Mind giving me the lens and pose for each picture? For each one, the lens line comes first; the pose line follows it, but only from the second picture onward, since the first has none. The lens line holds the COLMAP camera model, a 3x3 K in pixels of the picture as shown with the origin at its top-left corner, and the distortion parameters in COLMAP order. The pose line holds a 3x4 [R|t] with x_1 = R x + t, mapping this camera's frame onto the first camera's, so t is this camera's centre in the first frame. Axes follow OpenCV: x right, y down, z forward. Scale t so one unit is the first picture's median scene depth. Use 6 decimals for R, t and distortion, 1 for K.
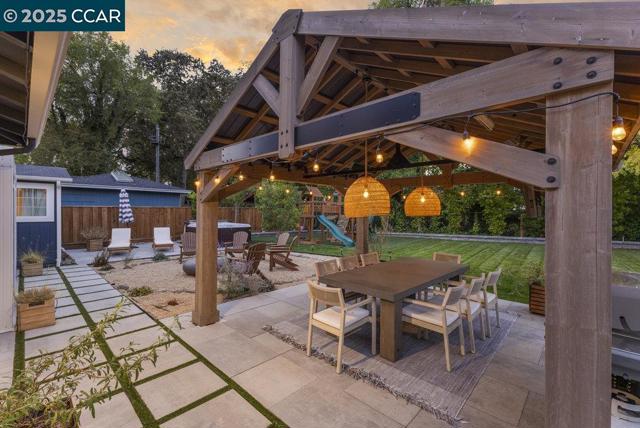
lens RADIAL K [[279.0, 0, 317.3], [0, 279.0, 212.7], [0, 0, 1]] dist [-0.002868, -0.000104]
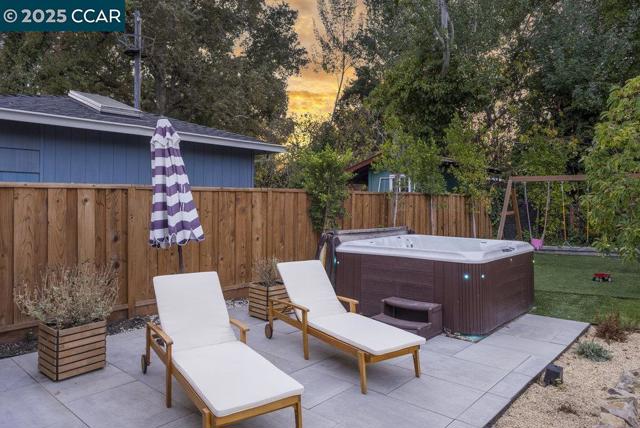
lens RADIAL K [[426.4, 0, 322.2], [0, 426.4, 210.5], [0, 0, 1]] dist [0.000898, -0.000229]
pose [[0.999511, -0.006230, 0.030645, -0.560323], [0.005874, 0.999915, 0.011670, -0.001420], [-0.030715, -0.011485, 0.999462, 0.591353]]
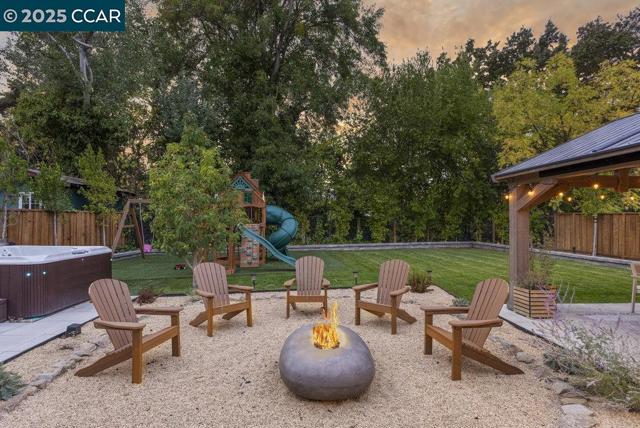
lens RADIAL K [[339.0, 0, 311.4], [0, 339.0, 223.9], [0, 0, 1]] dist [-0.006522, -0.001625]
pose [[0.682554, -0.013207, 0.730716, -0.502632], [0.003355, 0.999883, 0.014937, -0.002047], [-0.730827, -0.007744, 0.682518, 0.485064]]
